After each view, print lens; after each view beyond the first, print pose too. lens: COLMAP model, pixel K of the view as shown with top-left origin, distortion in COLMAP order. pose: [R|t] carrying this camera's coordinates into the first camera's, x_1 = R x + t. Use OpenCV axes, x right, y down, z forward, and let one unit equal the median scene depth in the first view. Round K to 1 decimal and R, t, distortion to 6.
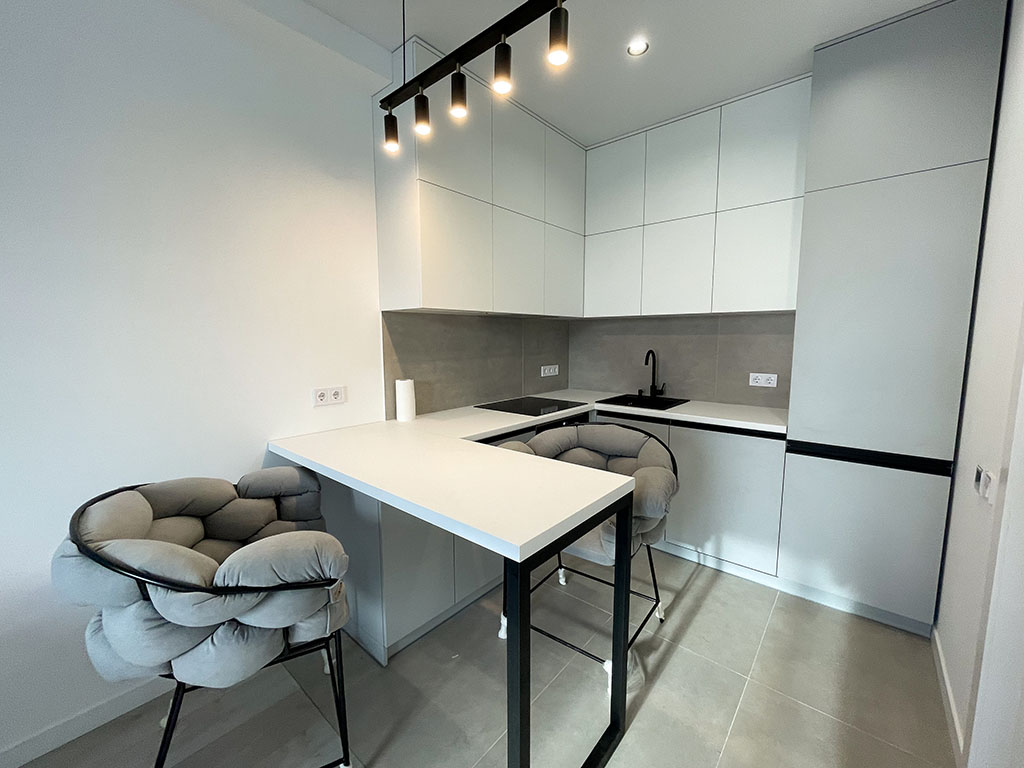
lens RADIAL K [[418.8, 0, 512.0], [0, 418.8, 384.0], [0, 0, 1]] dist [0.000319, -0.000502]
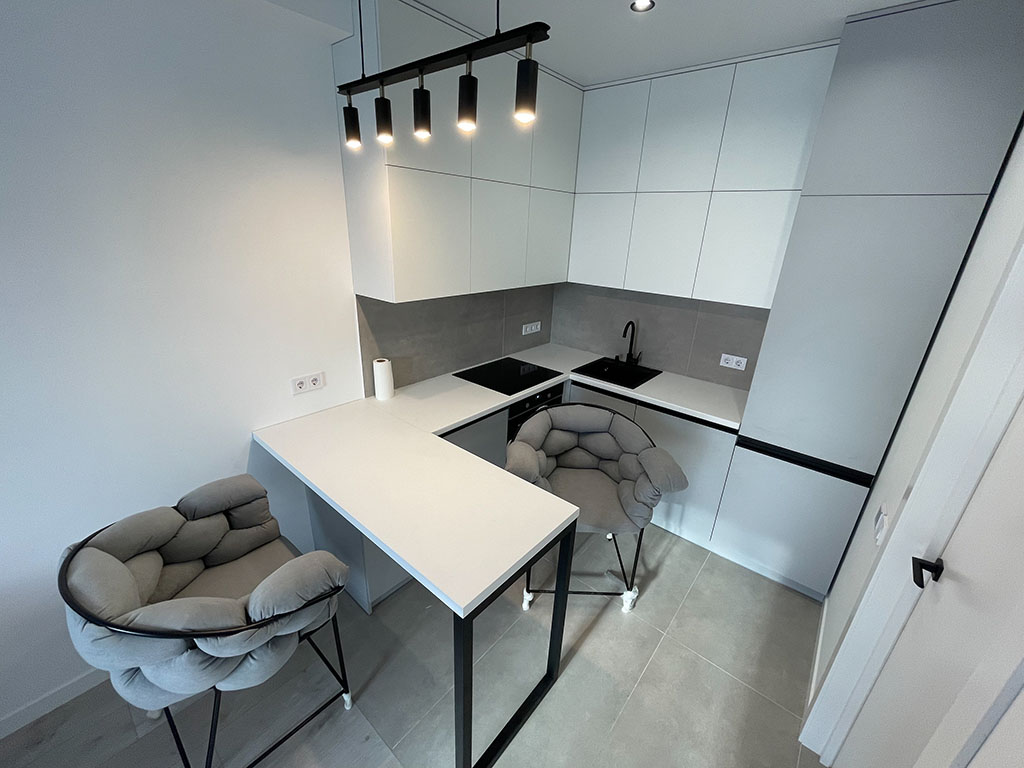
lens RADIAL K [[418.8, 0, 512.0], [0, 418.8, 384.0], [0, 0, 1]] dist [0.000319, -0.000502]
pose [[0.999018, 0.039995, 0.019045, 0.043895], [-0.043470, 0.967855, 0.247723, -0.221503], [-0.008525, -0.248307, 0.968644, -0.009475]]
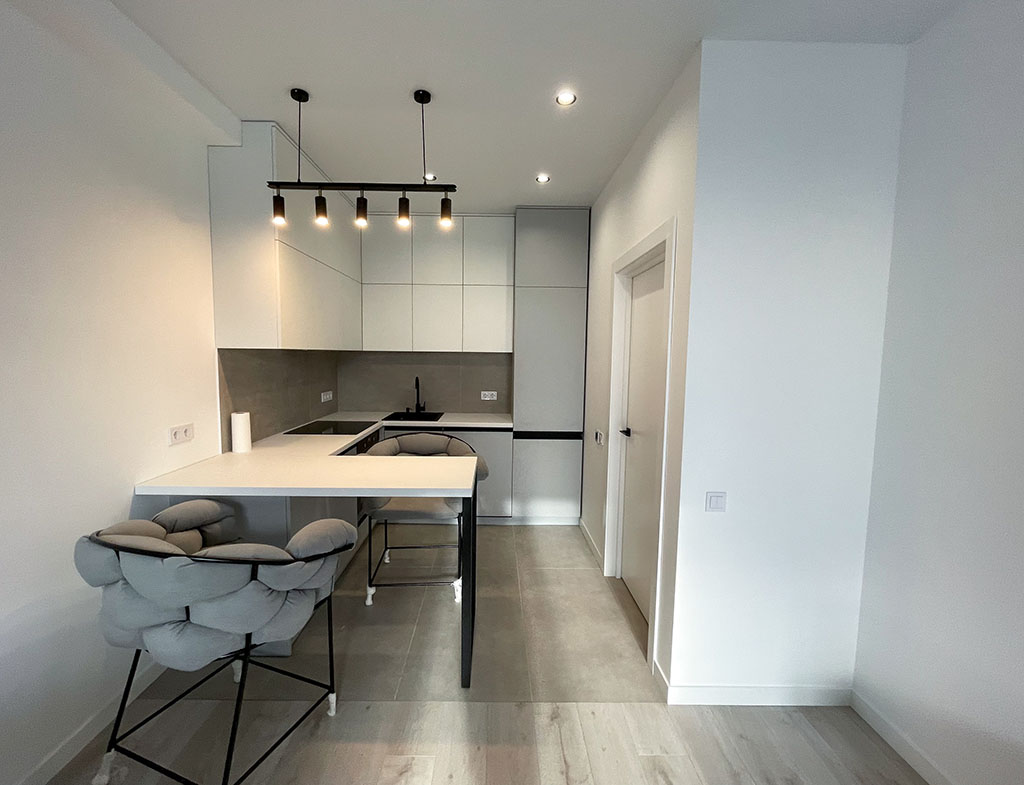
lens RADIAL K [[438.7, 0, 499.0], [0, 438.7, 391.7], [0, 0, 1]] dist [-0.000516, -0.000116]
pose [[0.754877, -0.043960, 0.654392, -0.484612], [0.058945, 0.998261, -0.000936, -0.023576], [-0.653212, 0.039279, 0.756155, -0.265572]]
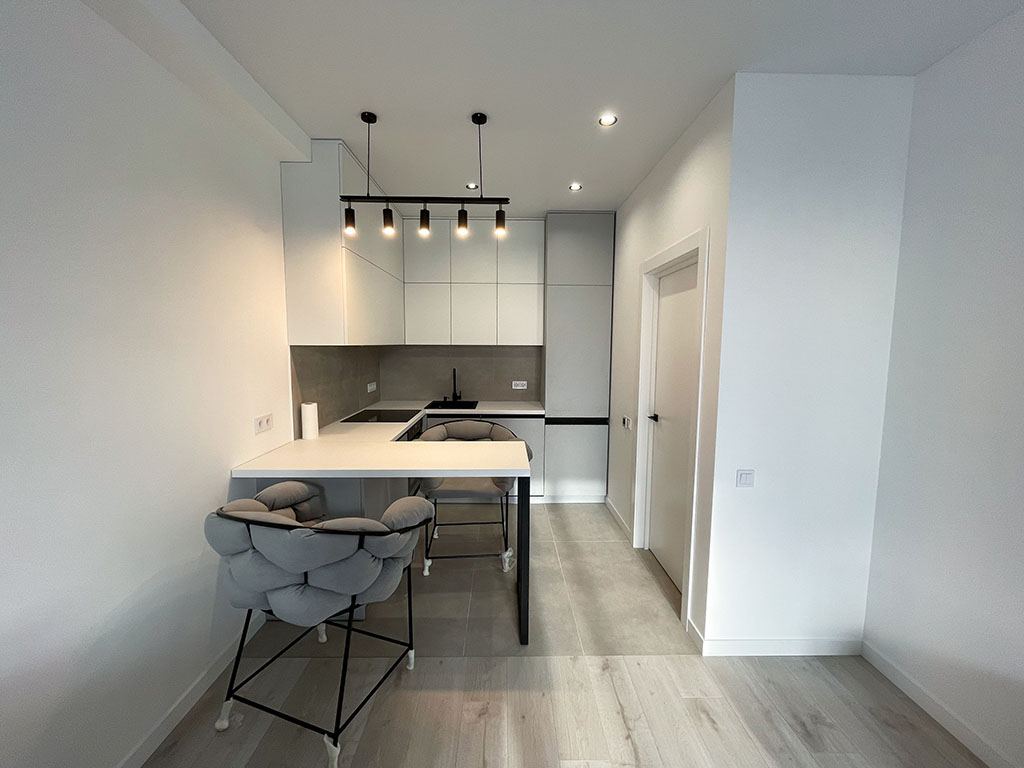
lens RADIAL K [[418.8, 0, 512.0], [0, 418.8, 384.0], [0, 0, 1]] dist [0.000319, -0.000502]
pose [[0.746955, -0.056867, 0.662438, -0.601938], [0.066788, 0.997714, 0.010340, -0.038393], [-0.661512, 0.036519, 0.749045, -0.250003]]
